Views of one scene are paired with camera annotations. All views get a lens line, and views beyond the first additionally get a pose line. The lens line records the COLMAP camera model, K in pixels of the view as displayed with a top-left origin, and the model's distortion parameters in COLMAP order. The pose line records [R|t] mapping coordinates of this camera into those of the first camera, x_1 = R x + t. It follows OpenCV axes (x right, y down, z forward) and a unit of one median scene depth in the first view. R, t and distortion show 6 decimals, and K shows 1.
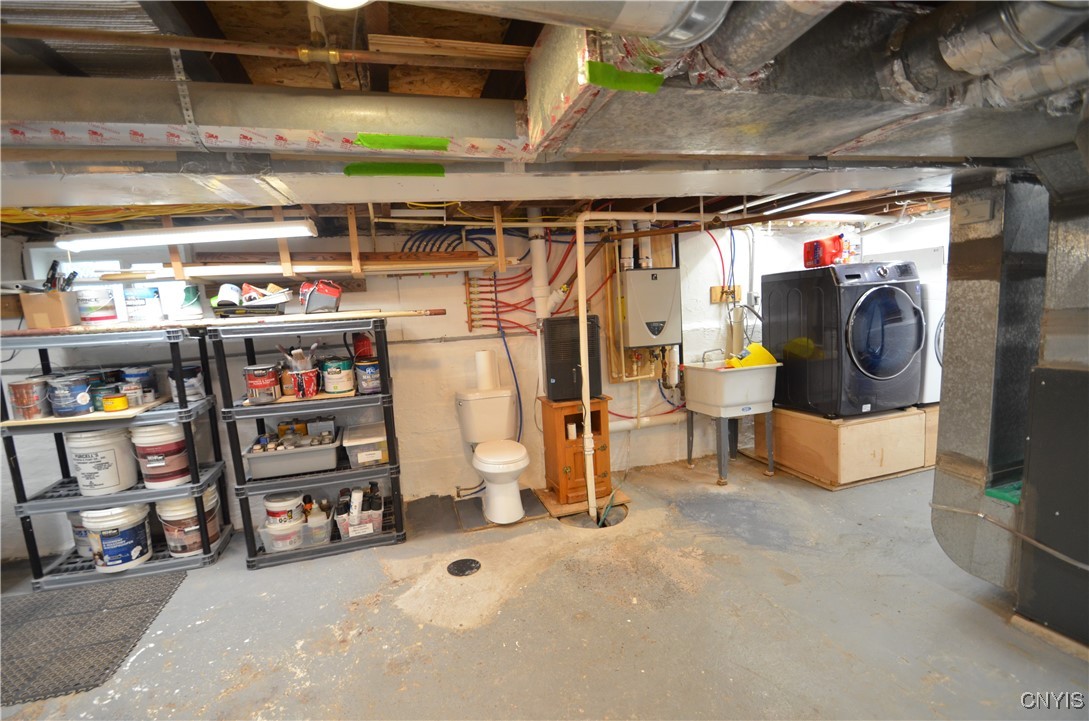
lens RADIAL K [[478.2, 0, 528.3], [0, 478.2, 370.6], [0, 0, 1]] dist [0.015528, -0.016261]
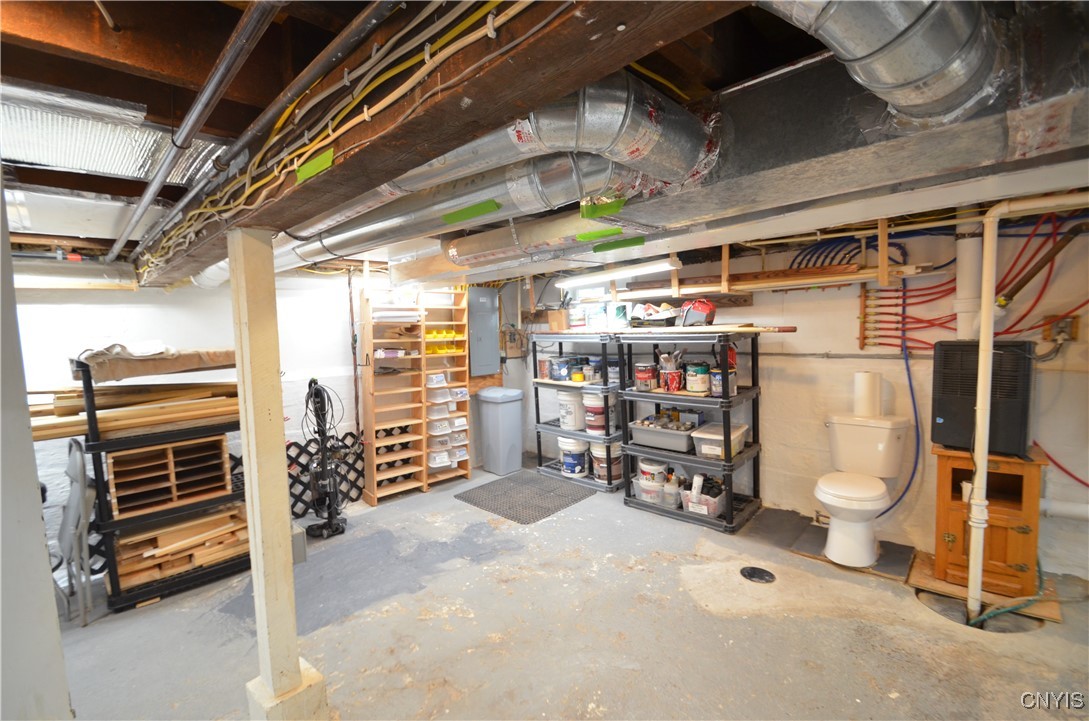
lens RADIAL K [[478.2, 0, 528.3], [0, 478.2, 370.6], [0, 0, 1]] dist [0.015528, -0.016261]
pose [[0.498229, 0.116331, -0.859206, 0.436937], [-0.106793, 0.991646, 0.072337, -0.051194], [0.860444, 0.055717, 0.506490, 0.011142]]
